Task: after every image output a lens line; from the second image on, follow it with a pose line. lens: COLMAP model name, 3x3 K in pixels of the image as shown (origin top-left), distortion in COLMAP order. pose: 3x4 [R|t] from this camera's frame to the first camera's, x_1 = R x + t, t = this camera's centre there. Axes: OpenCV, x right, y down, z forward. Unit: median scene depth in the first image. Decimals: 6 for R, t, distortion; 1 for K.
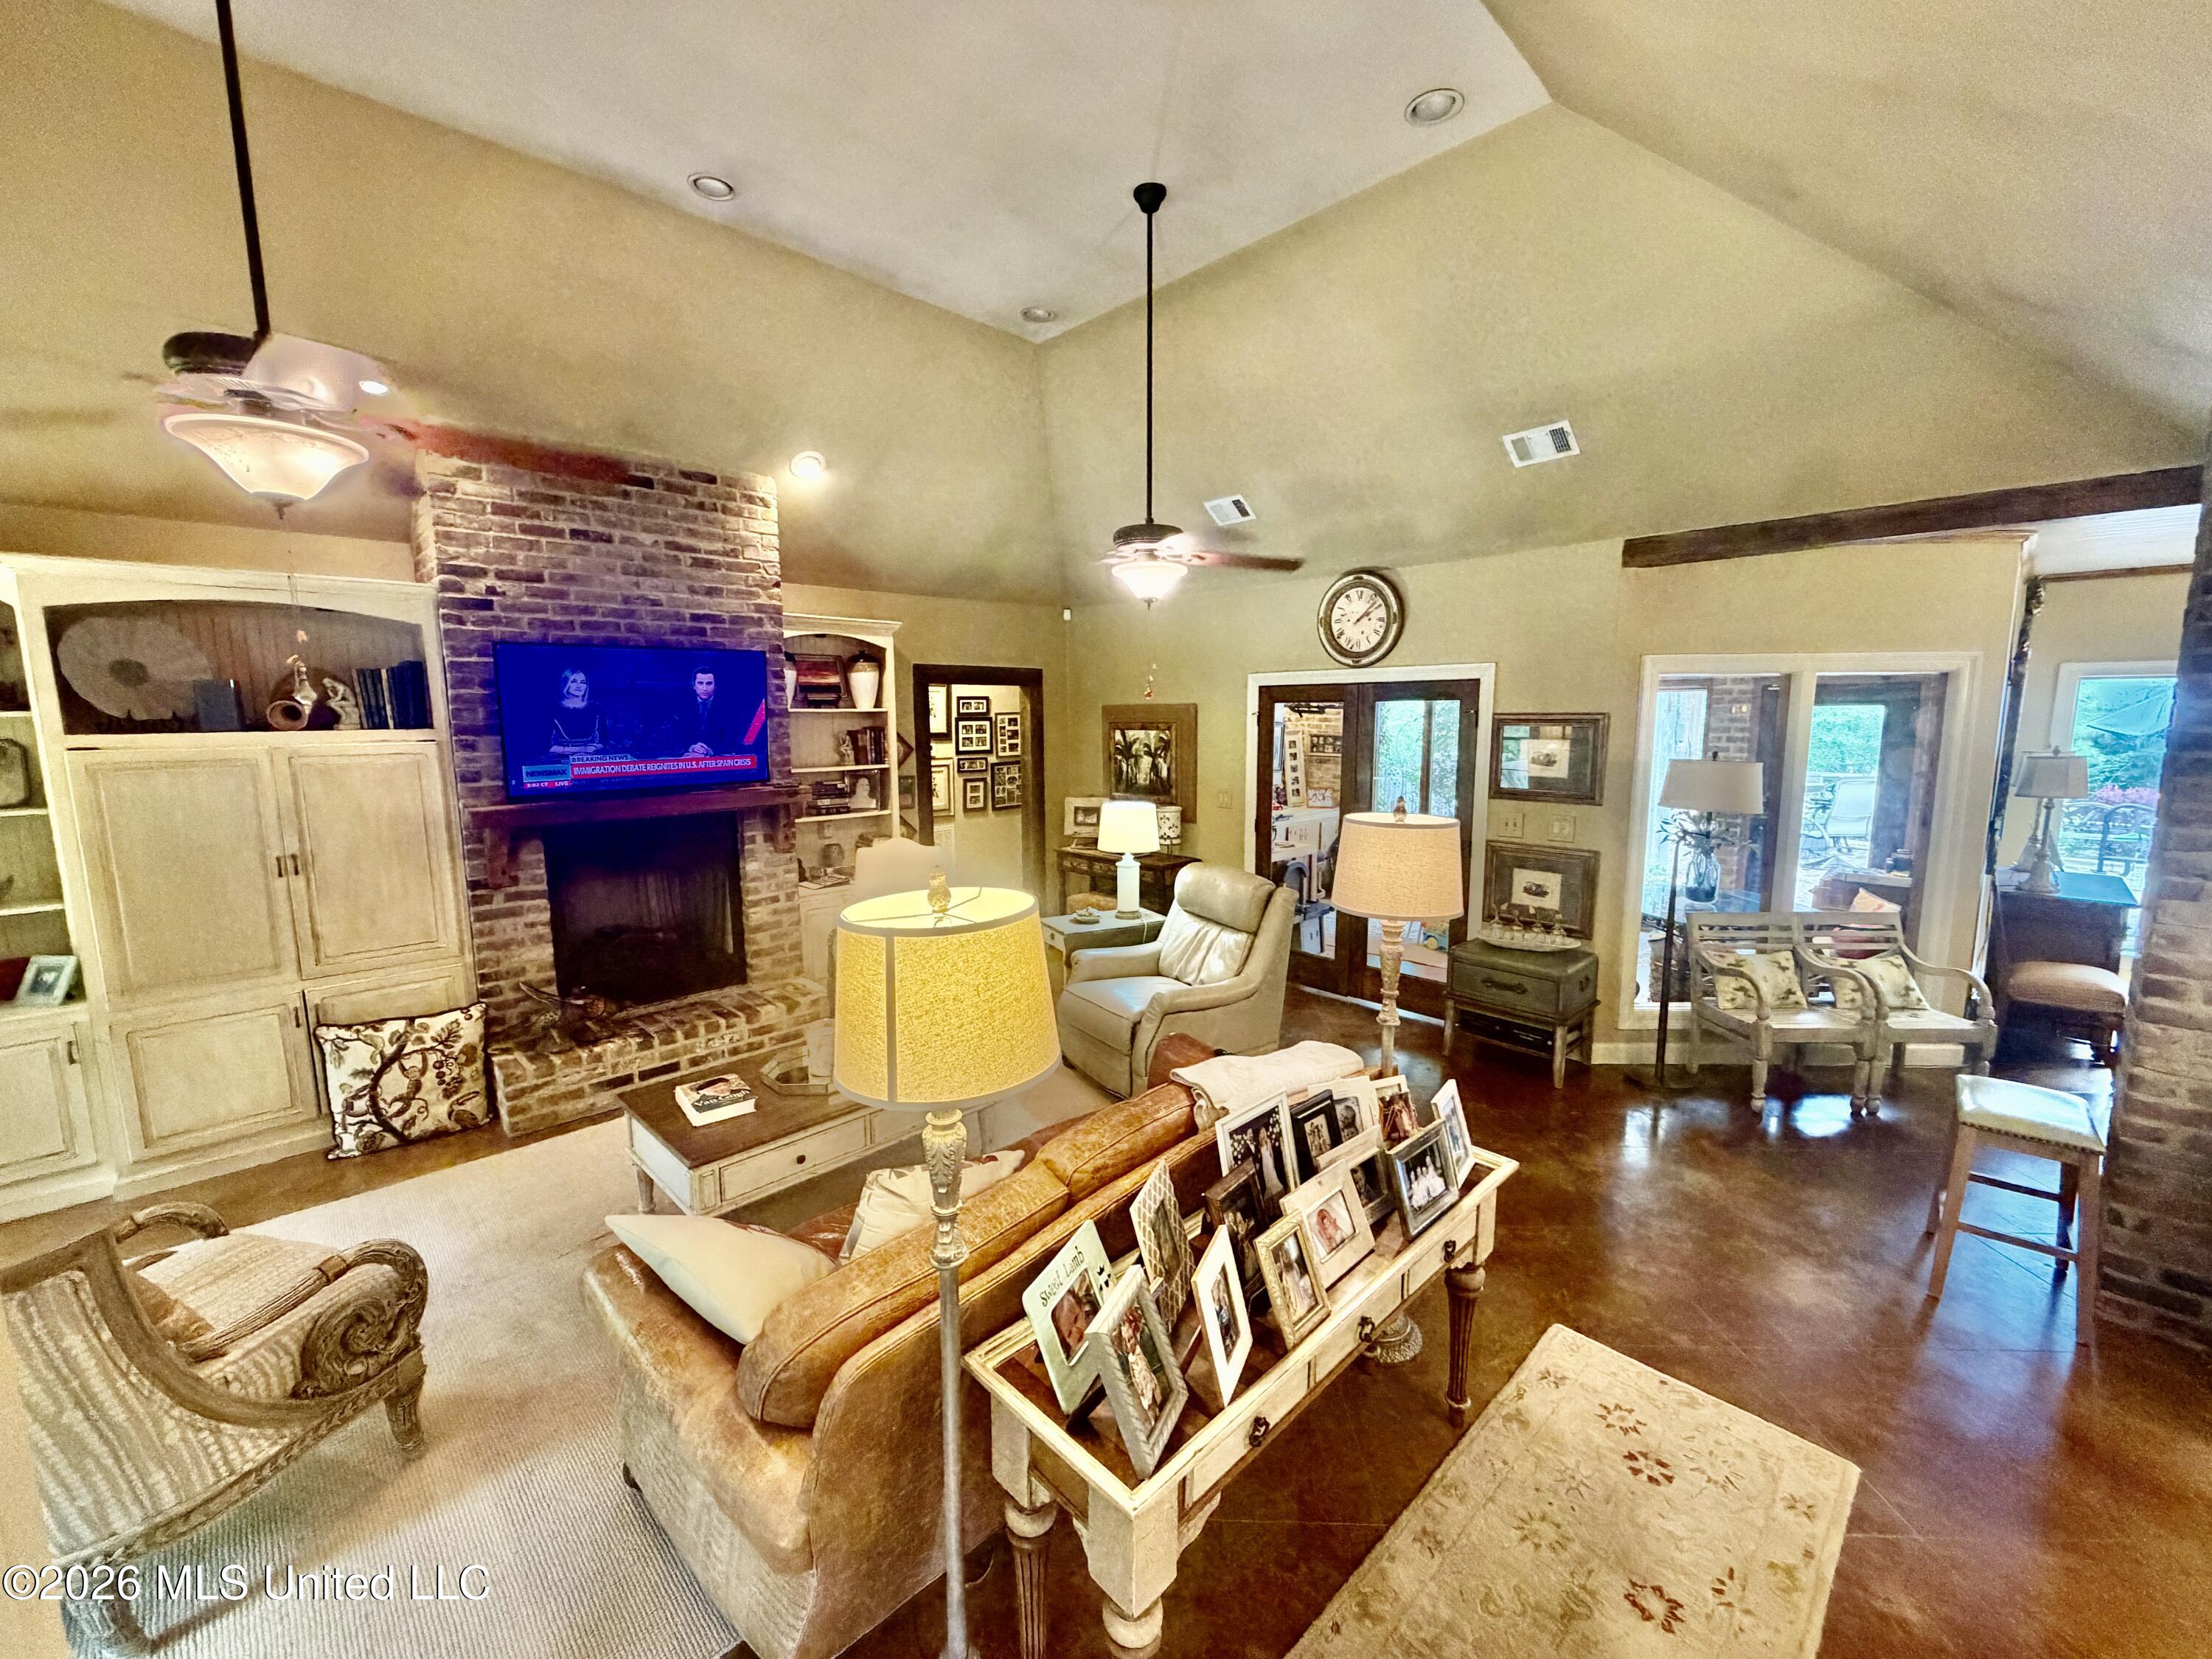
lens RADIAL K [[881.1, 0, 1104.4], [0, 881.1, 828.7], [0, 0, 1]] dist [0.001277, -0.000291]
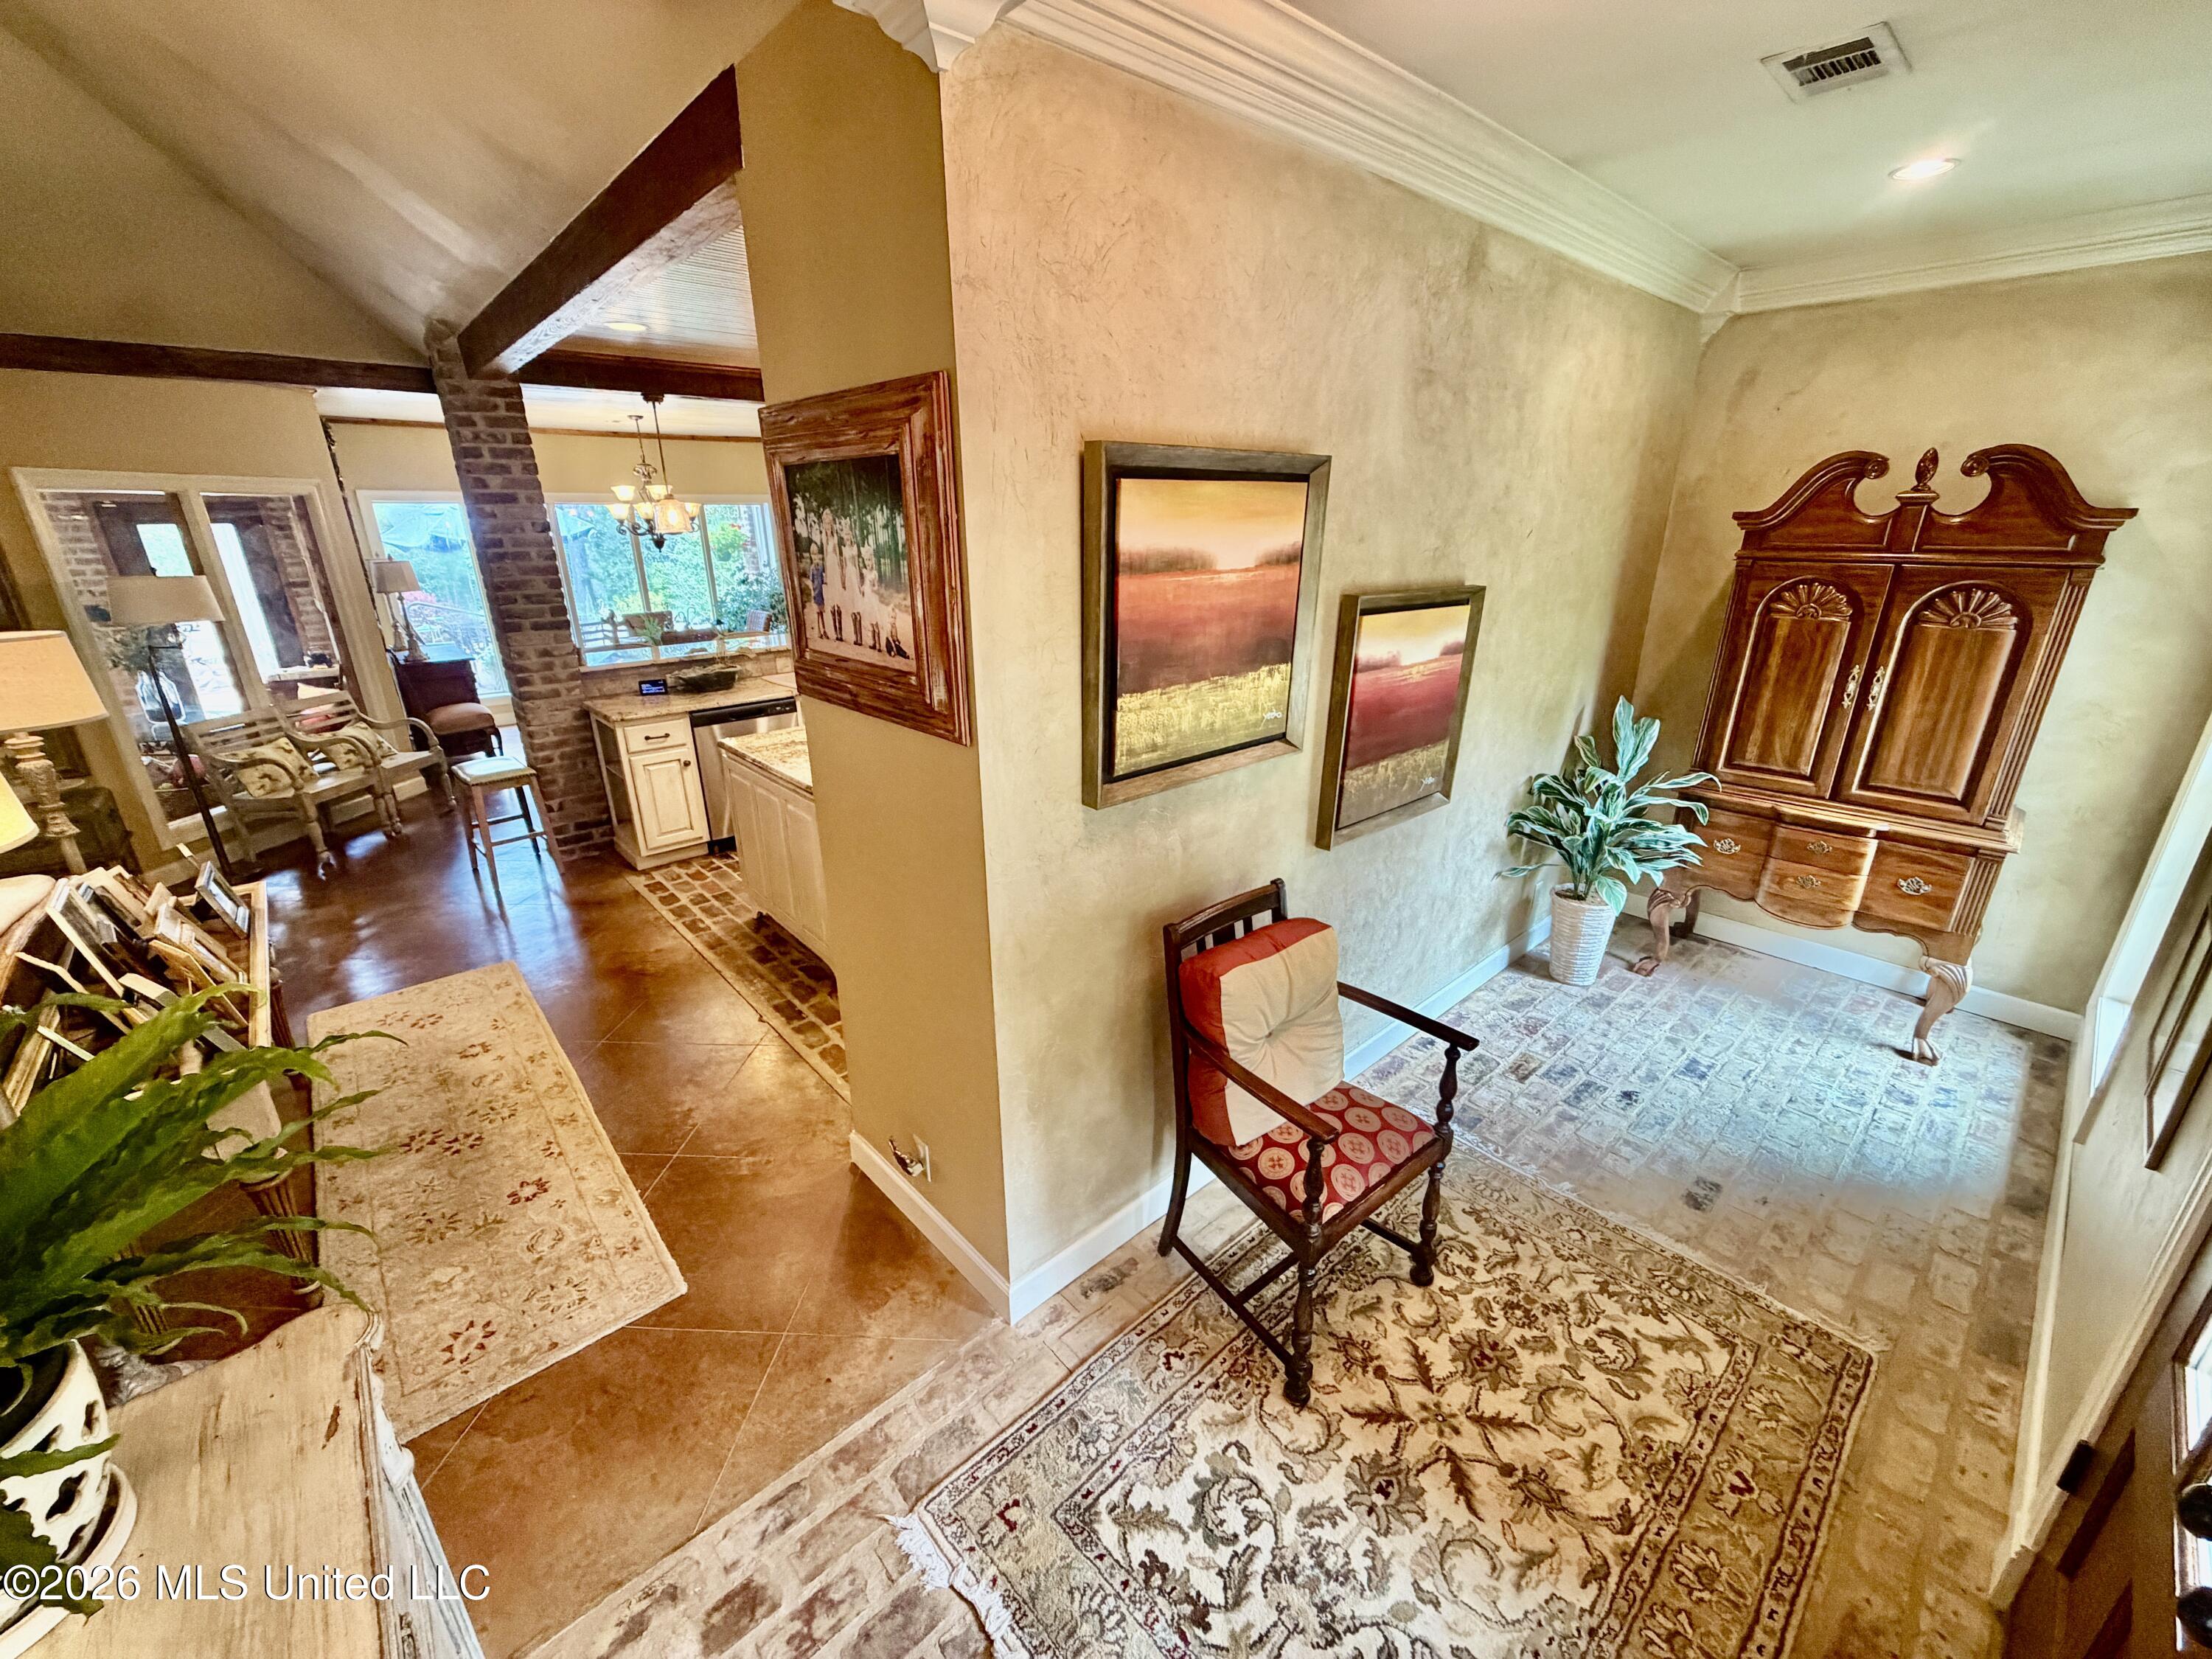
lens RADIAL K [[881.1, 0, 1101.2], [0, 881.1, 833.5], [0, 0, 1]] dist [0.001277, -0.000291]
pose [[0.039620, -0.331043, 0.942784, -0.361554], [0.140342, 0.936015, 0.322768, 0.030187], [-0.989310, 0.119524, 0.083544, -0.190344]]
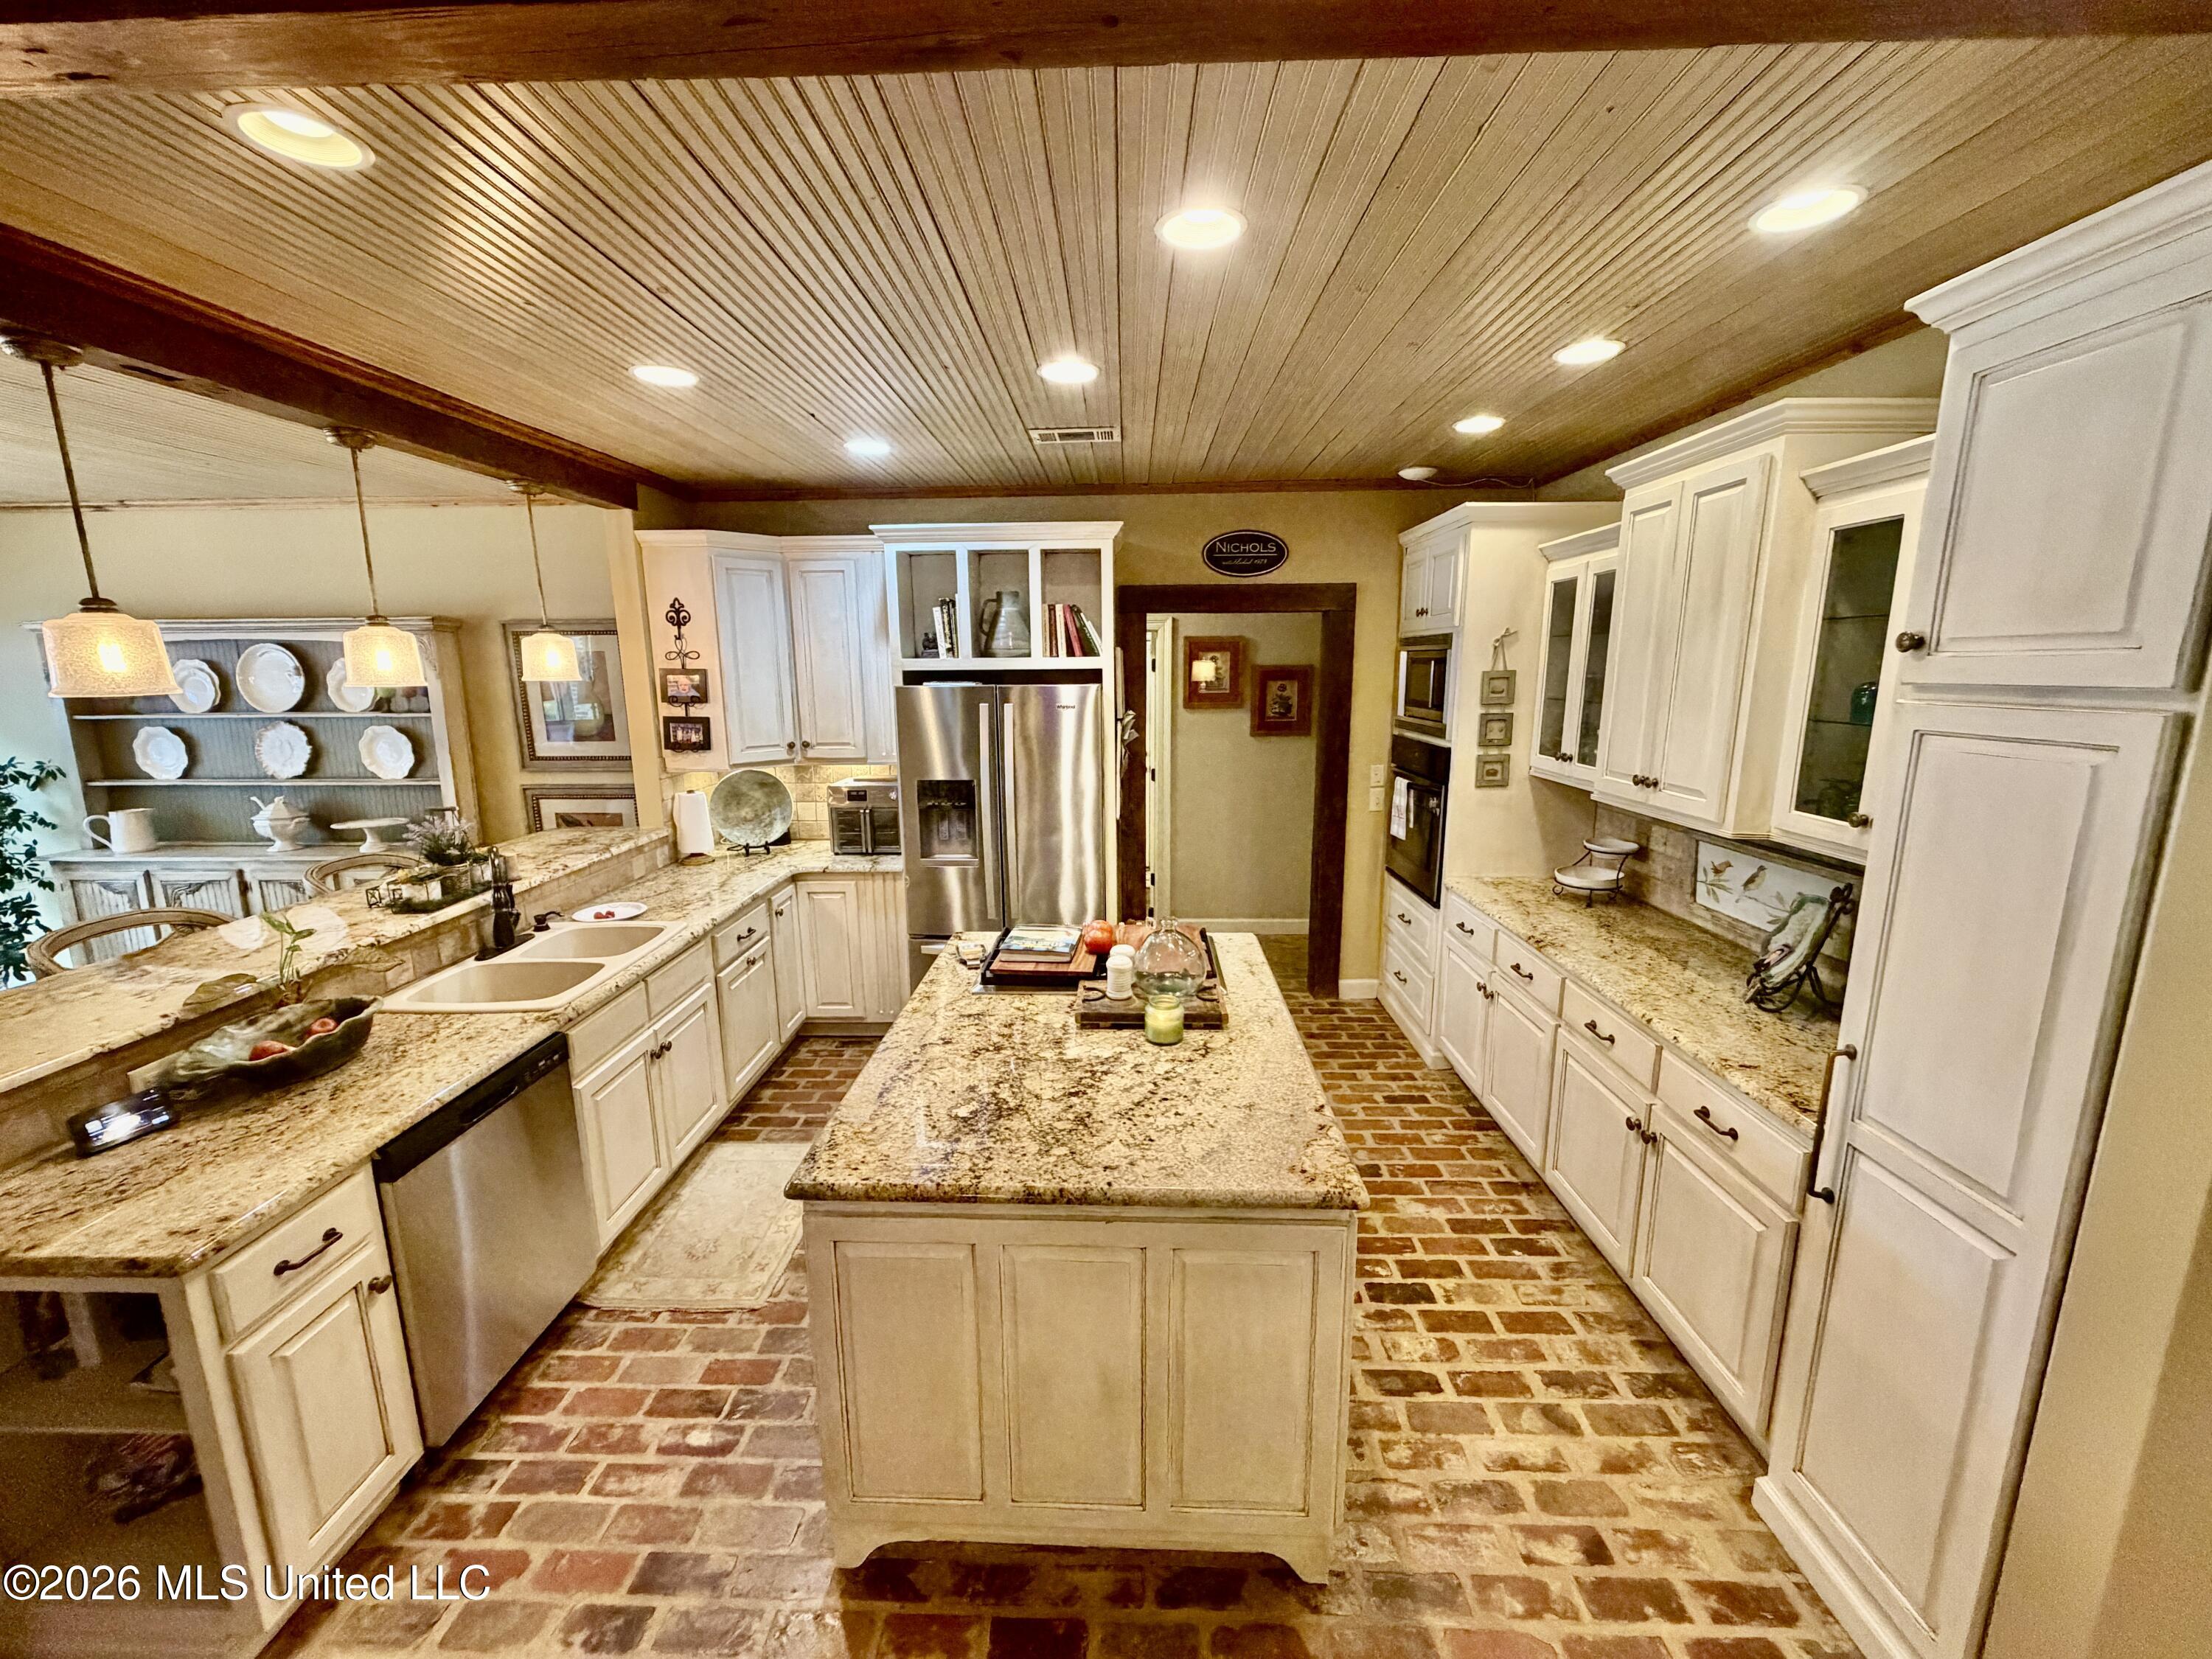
lens RADIAL K [[881.1, 0, 1104.4], [0, 881.1, 832.4], [0, 0, 1]] dist [0.001277, -0.000291]
pose [[-0.698088, -0.123081, 0.705354, 0.190897], [0.106957, 0.956136, 0.272697, -0.049402], [-0.707978, 0.265809, -0.654303, 0.385034]]
